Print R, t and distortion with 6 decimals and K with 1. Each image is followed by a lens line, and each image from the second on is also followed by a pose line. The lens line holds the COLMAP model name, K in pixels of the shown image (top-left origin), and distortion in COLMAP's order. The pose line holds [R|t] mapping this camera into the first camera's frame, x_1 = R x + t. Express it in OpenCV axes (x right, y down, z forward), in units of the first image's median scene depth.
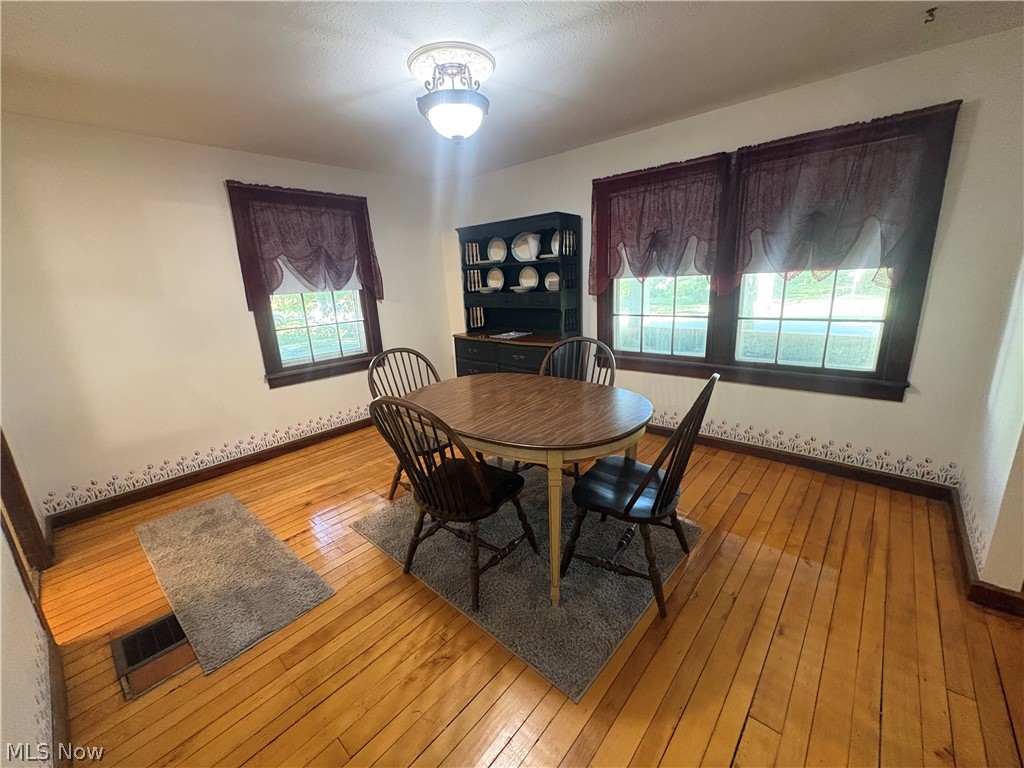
lens RADIAL K [[407.8, 0, 510.1], [0, 407.8, 384.1], [0, 0, 1]] dist [0.000145, 0.000145]
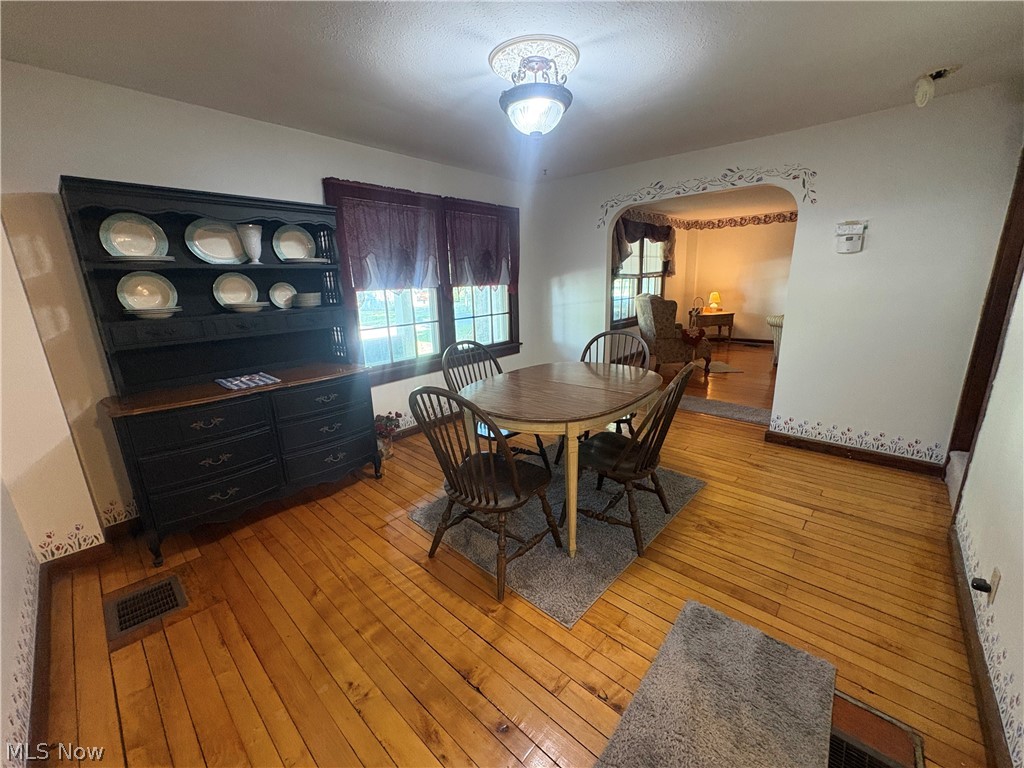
lens RADIAL K [[407.8, 0, 515.1], [0, 407.8, 383.4], [0, 0, 1]] dist [0.000145, 0.000145]
pose [[-0.002397, -0.193167, 0.981163, -0.959817], [0.287716, 0.939544, 0.185676, -0.182572], [-0.957713, 0.282742, 0.053325, 0.921116]]
